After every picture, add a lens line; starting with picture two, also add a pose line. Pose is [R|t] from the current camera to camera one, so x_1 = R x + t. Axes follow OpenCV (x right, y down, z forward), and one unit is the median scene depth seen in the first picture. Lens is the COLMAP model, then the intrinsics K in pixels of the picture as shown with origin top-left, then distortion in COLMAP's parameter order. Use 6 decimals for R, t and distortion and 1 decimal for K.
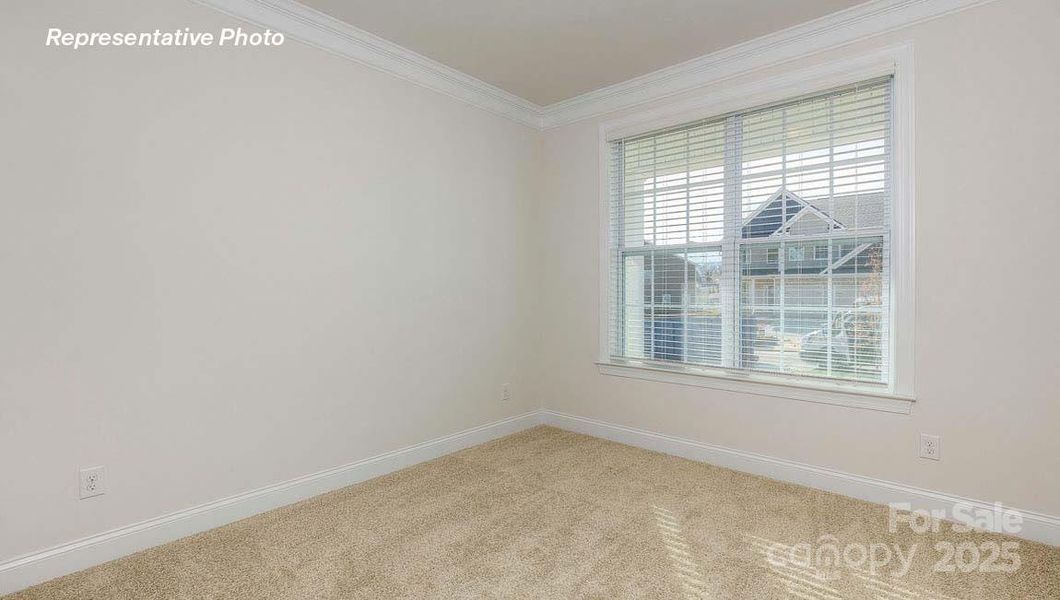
lens RADIAL K [[570.1, 0, 535.4], [0, 570.1, 282.7], [0, 0, 1]] dist [0.003445, -0.000711]
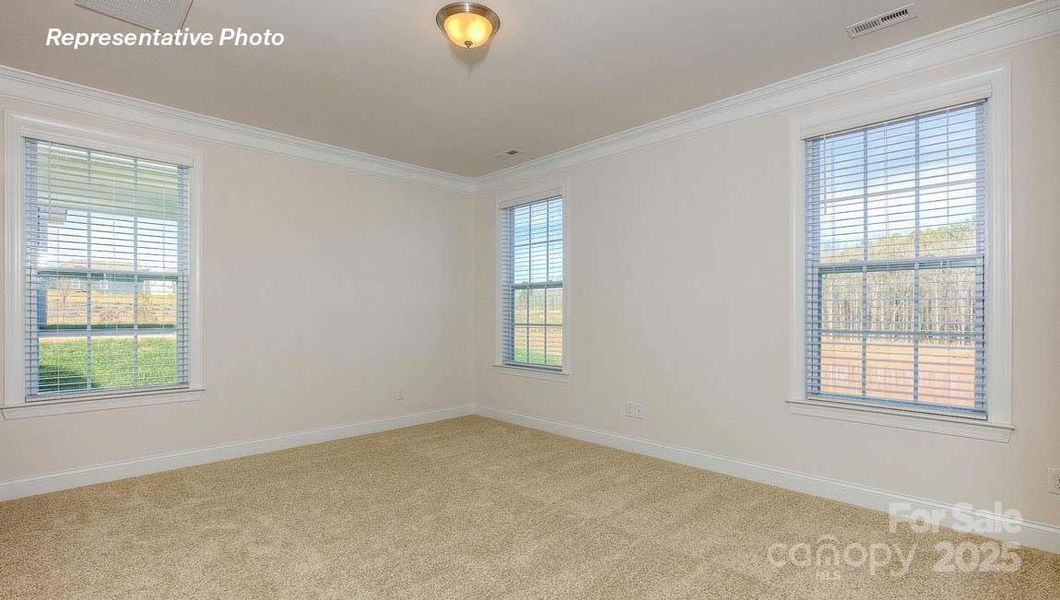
lens RADIAL K [[478.3, 0, 528.4], [0, 478.3, 302.4], [0, 0, 1]] dist [-0.003065, 0.000687]
pose [[0.999866, 0.004356, 0.015756, -0.170410], [-0.004184, 0.999932, -0.010897, 0.002578], [-0.015802, 0.010829, 0.999816, 0.178263]]
